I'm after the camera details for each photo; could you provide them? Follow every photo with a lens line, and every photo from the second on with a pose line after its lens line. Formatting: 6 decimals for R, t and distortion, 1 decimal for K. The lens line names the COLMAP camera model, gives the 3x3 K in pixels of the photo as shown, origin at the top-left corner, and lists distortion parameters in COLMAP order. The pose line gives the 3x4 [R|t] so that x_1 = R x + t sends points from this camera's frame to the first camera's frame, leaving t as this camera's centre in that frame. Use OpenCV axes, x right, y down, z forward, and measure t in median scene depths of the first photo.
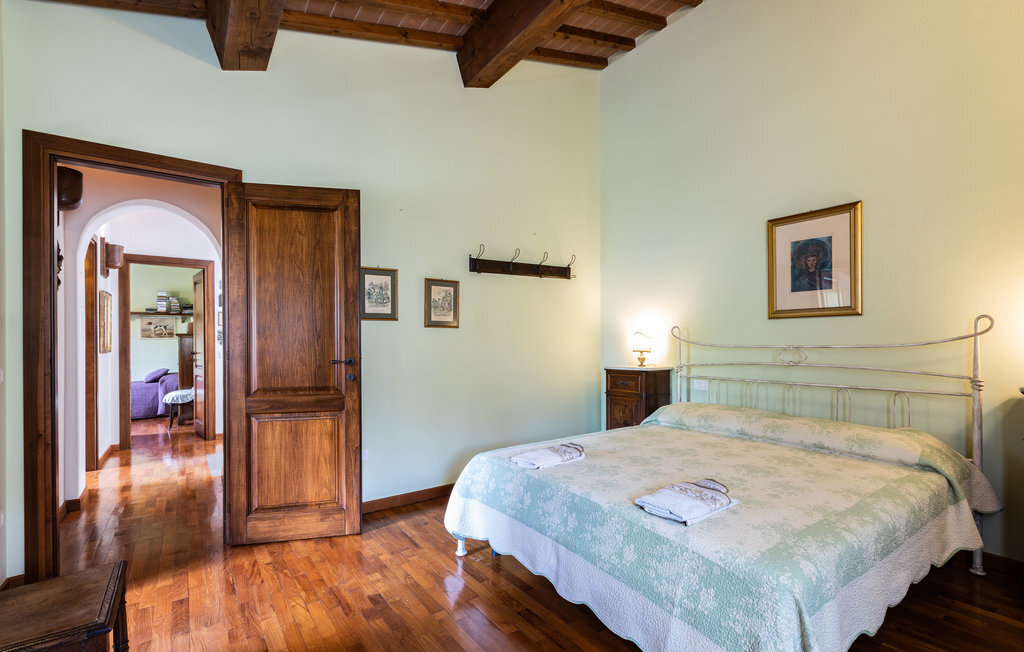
lens RADIAL K [[455.8, 0, 529.2], [0, 455.8, 339.2], [0, 0, 1]] dist [0.003580, -0.005812]
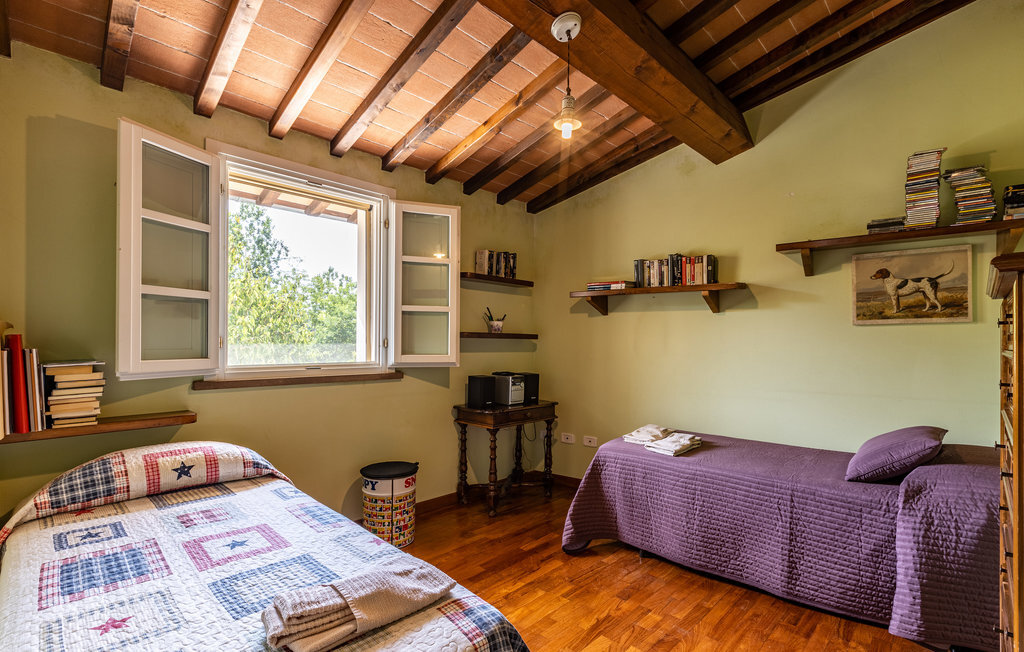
lens RADIAL K [[455.8, 0, 529.2], [0, 455.8, 339.2], [0, 0, 1]] dist [0.003580, -0.005812]
pose [[0.147038, 0.011751, -0.989061, -0.557155], [-0.006294, 0.999920, 0.010944, 0.008435], [0.989111, 0.004616, 0.147100, 0.712317]]
